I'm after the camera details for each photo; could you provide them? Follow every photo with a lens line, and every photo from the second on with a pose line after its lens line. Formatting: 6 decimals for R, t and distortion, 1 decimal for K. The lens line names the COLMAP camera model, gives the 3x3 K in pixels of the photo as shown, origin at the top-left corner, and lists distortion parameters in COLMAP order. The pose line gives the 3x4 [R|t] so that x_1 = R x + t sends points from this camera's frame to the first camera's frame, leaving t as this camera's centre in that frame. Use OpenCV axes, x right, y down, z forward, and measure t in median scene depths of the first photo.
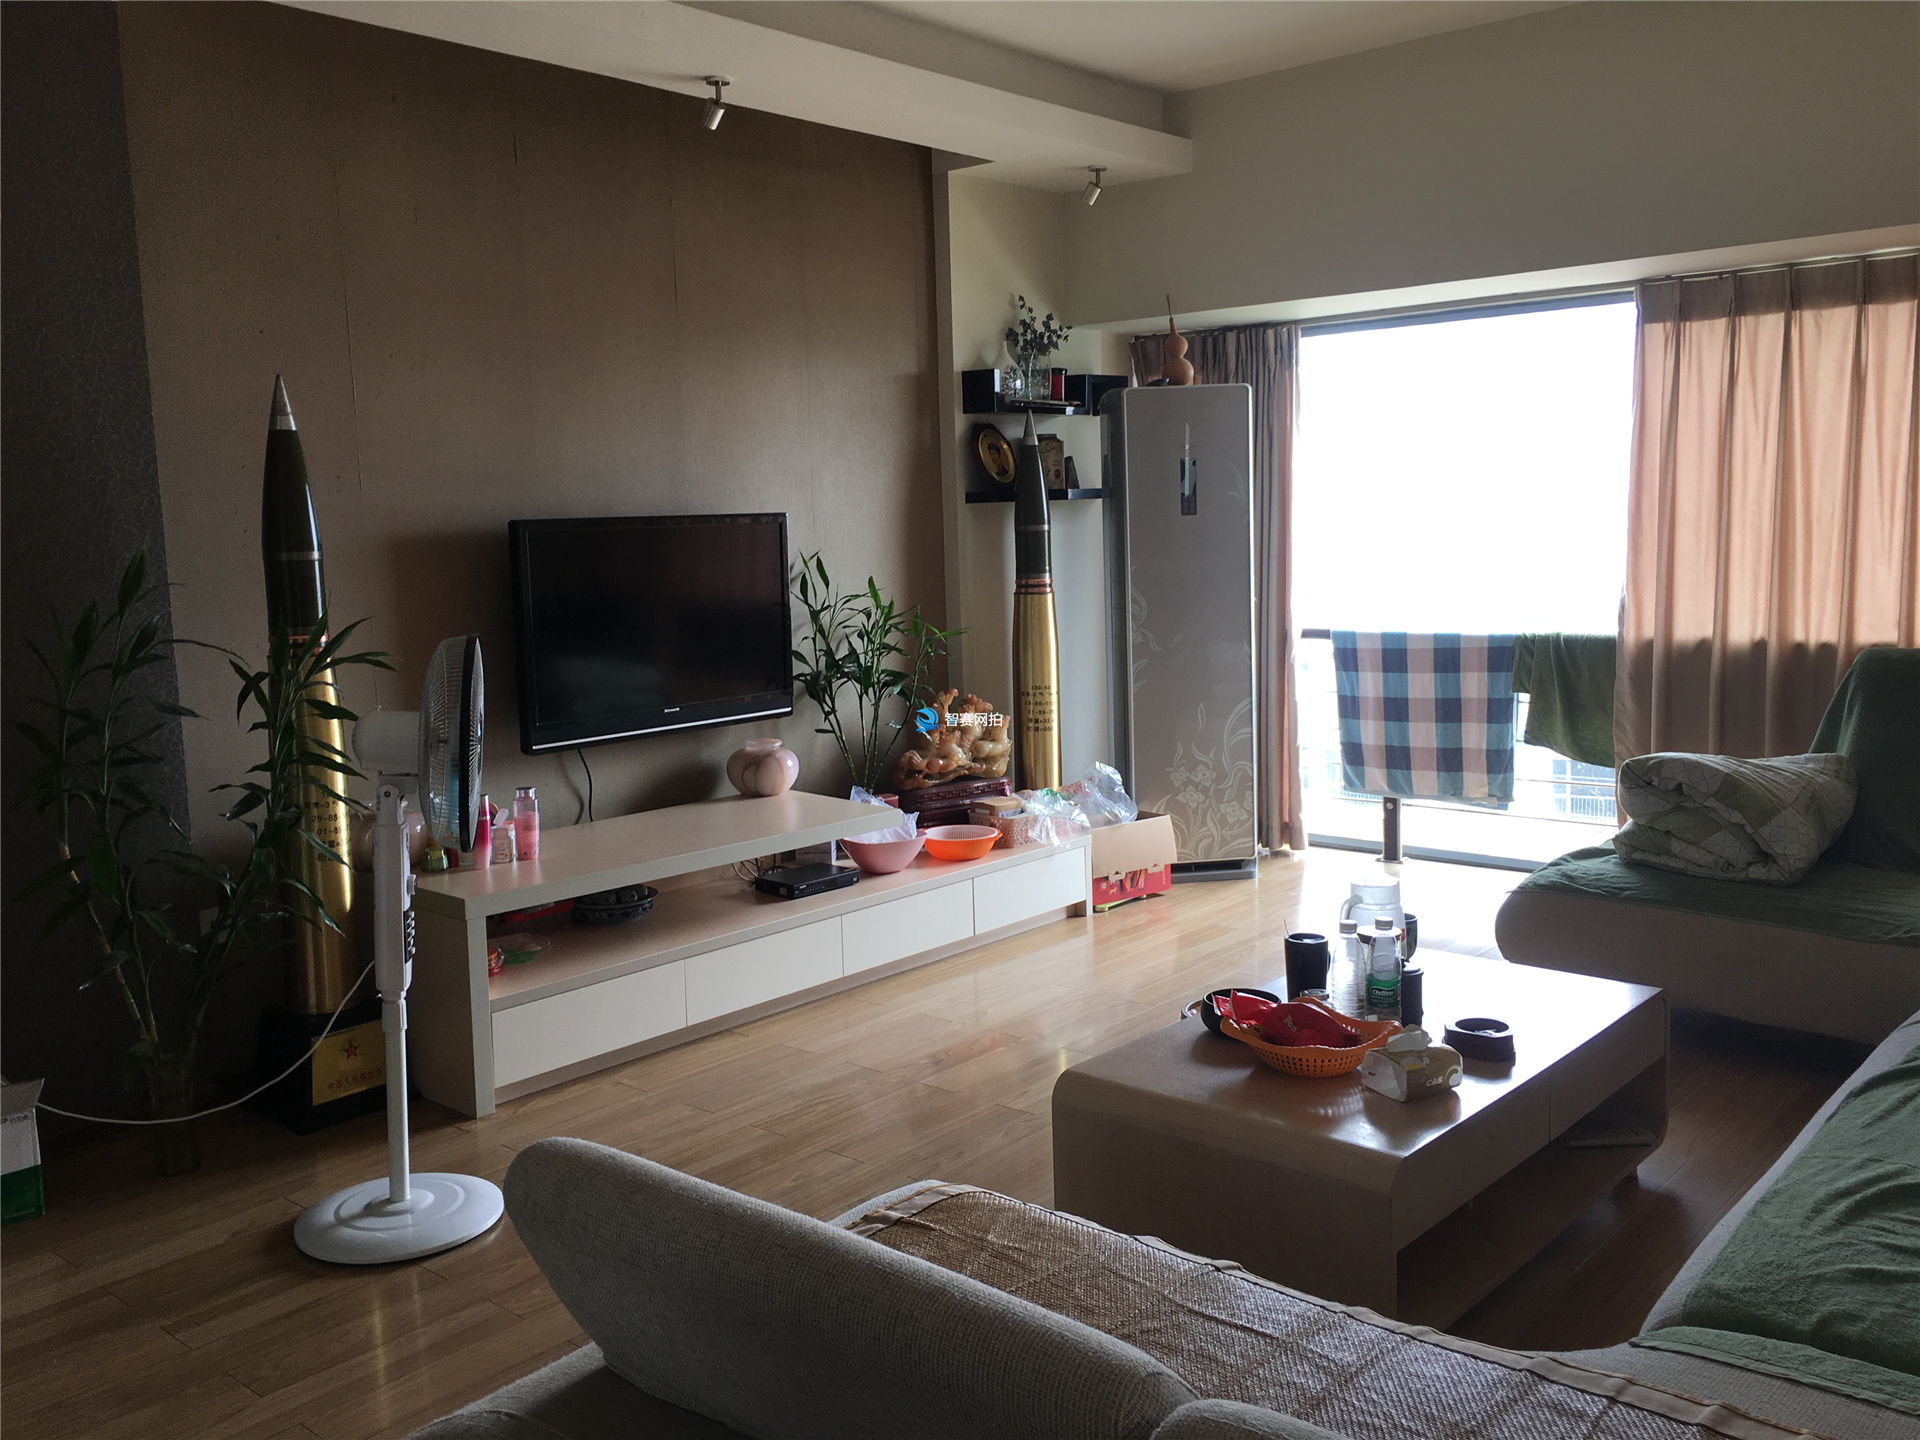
lens RADIAL K [[1645.5, 0, 959.0], [0, 1645.5, 728.1], [0, 0, 1]] dist [0.044198, -0.003068]
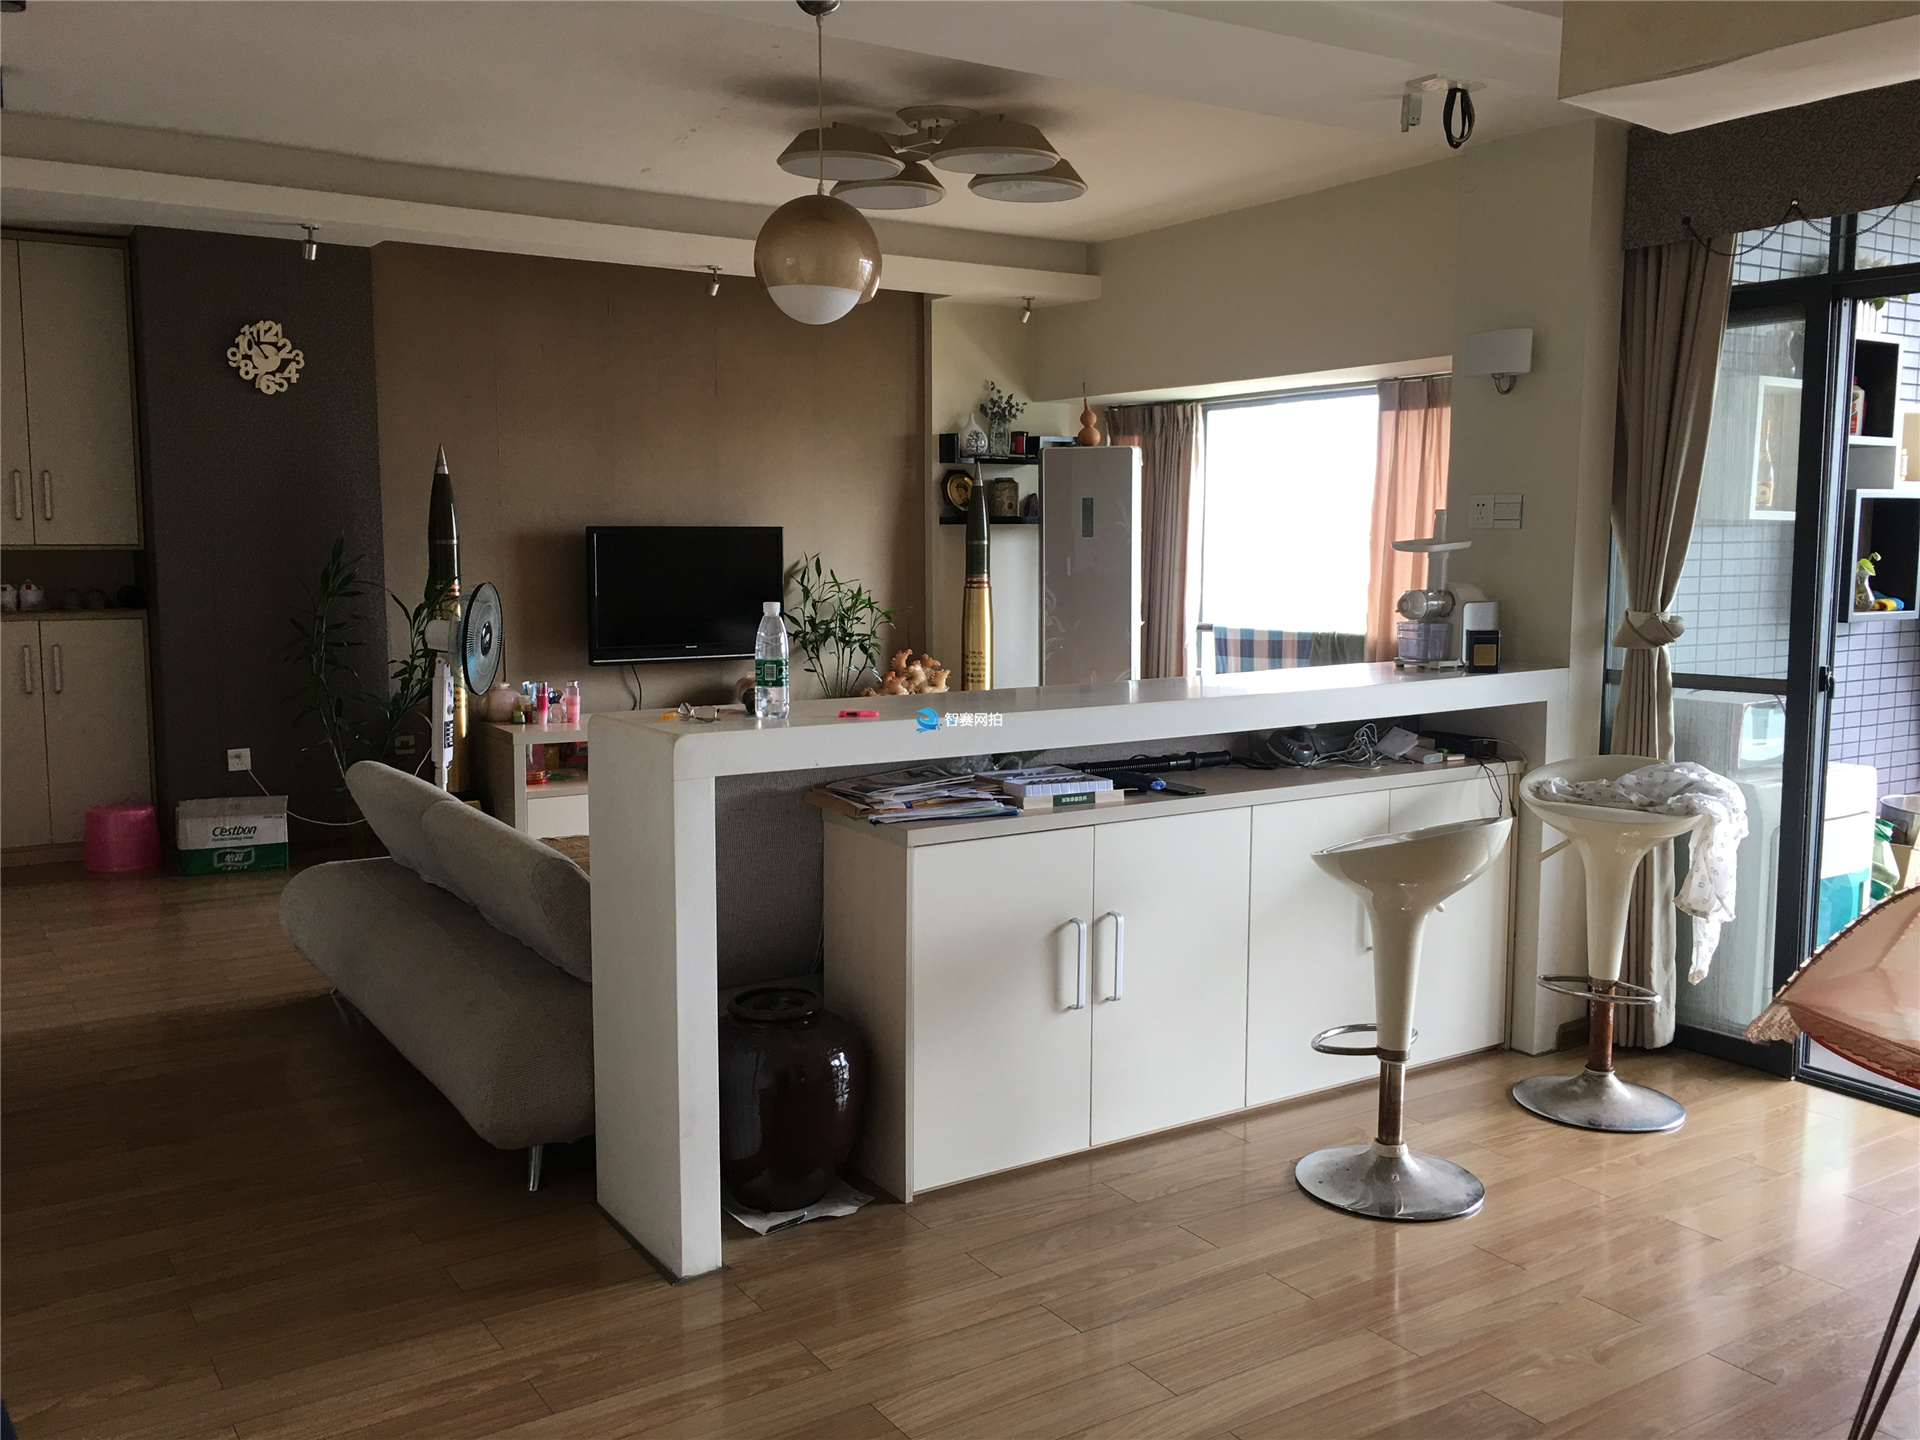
lens RADIAL K [[1645.5, 0, 952.2], [0, 1645.5, 713.8], [0, 0, 1]] dist [0.044198, -0.003068]
pose [[0.957764, 0.061508, -0.280900, 0.437088], [-0.066447, 0.997757, -0.008081, 0.041818], [0.279773, 0.026405, 0.959703, -0.391882]]
